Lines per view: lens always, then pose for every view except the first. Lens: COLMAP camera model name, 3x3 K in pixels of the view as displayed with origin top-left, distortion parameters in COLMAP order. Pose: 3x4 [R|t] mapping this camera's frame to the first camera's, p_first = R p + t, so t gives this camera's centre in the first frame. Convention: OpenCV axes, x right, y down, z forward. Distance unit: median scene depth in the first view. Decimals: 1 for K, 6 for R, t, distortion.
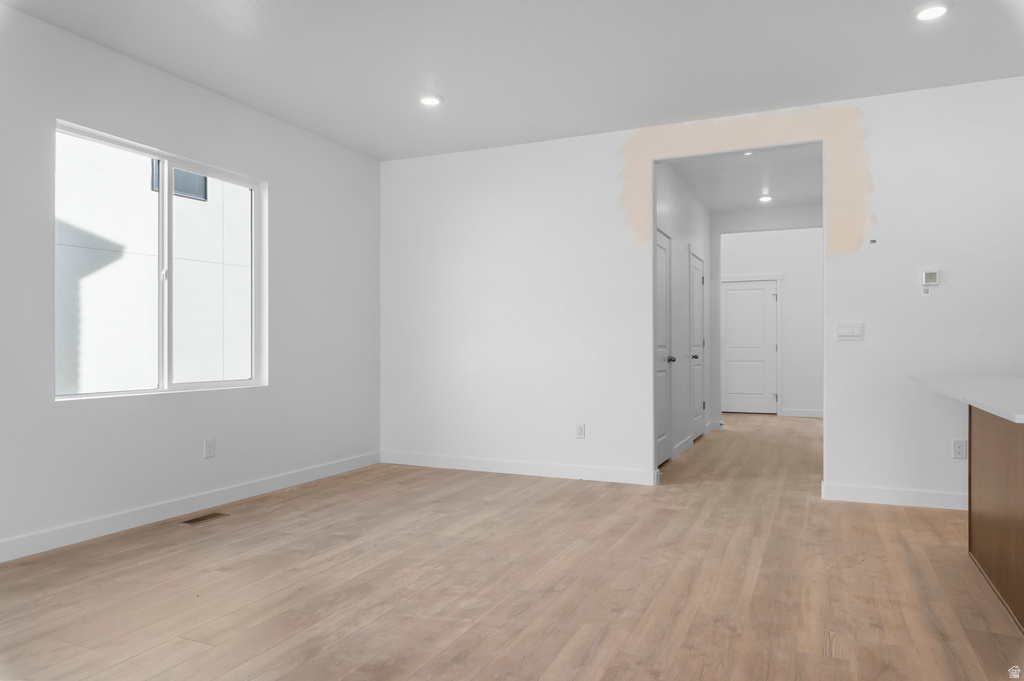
lens RADIAL K [[682.8, 0, 530.2], [0, 682.8, 330.6], [0, 0, 1]] dist [-0.013648, -0.000453]
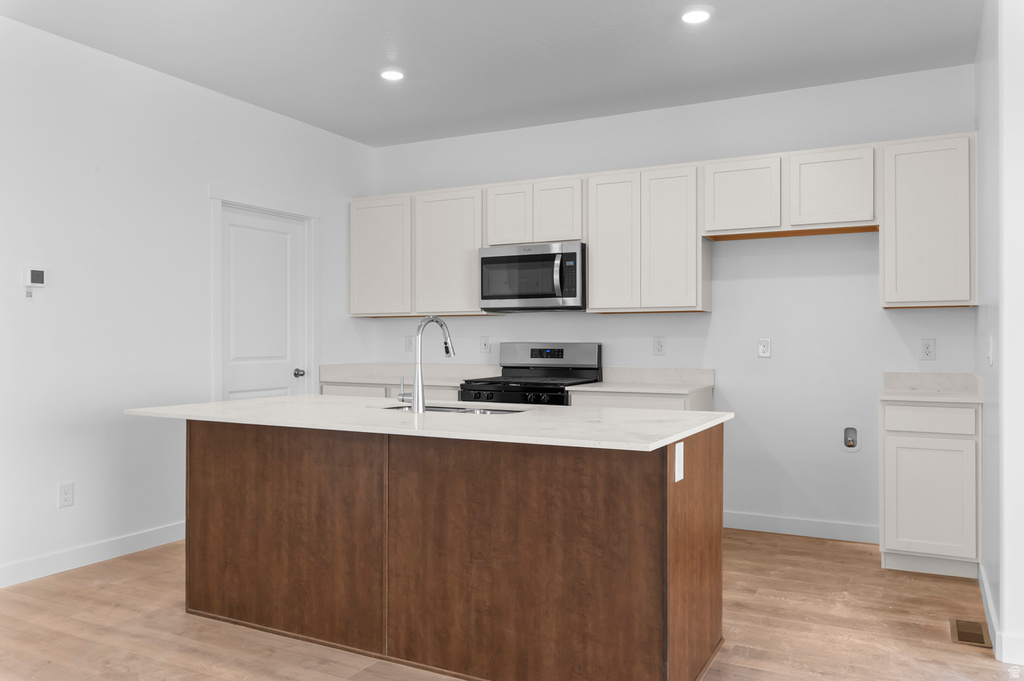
lens RADIAL K [[764.3, 0, 520.2], [0, 764.3, 341.1], [0, 0, 1]] dist [0.004326, -0.009113]
pose [[0.066216, -0.001096, 0.997805, -0.311568], [-0.020126, 0.999794, 0.002434, -0.026479], [-0.997602, -0.020243, 0.066180, 0.552458]]
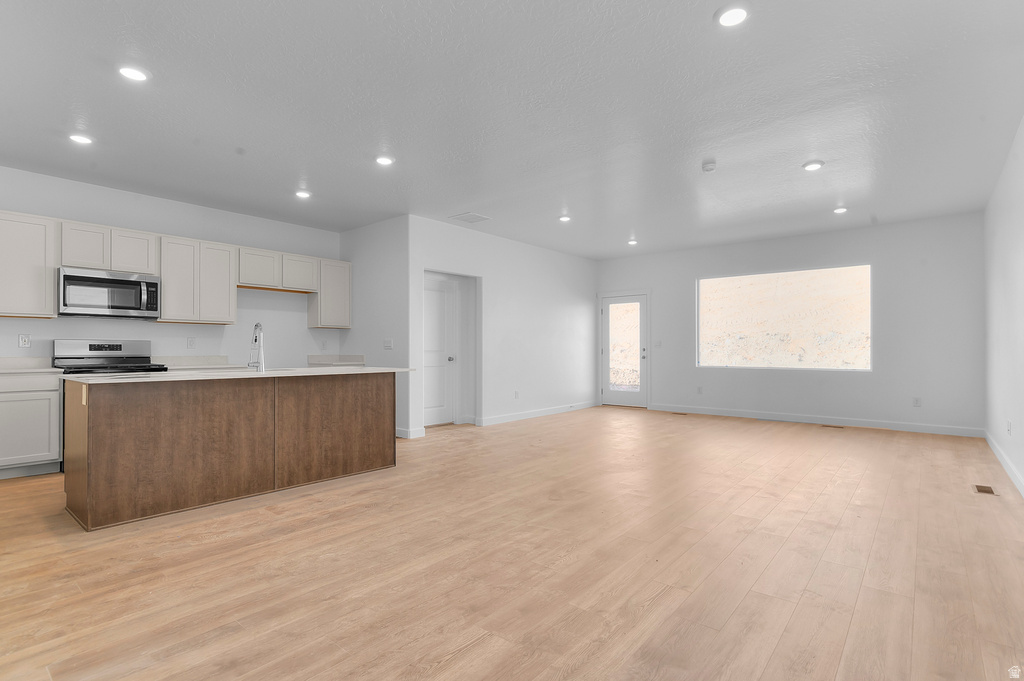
lens RADIAL K [[501.2, 0, 520.4], [0, 501.2, 345.3], [0, 0, 1]] dist [0.000212, -0.000845]
pose [[-0.959929, 0.003685, 0.280219, -0.322732], [-0.004768, 0.999554, -0.029478, 0.035112], [-0.280203, -0.029633, -0.959483, 1.727183]]
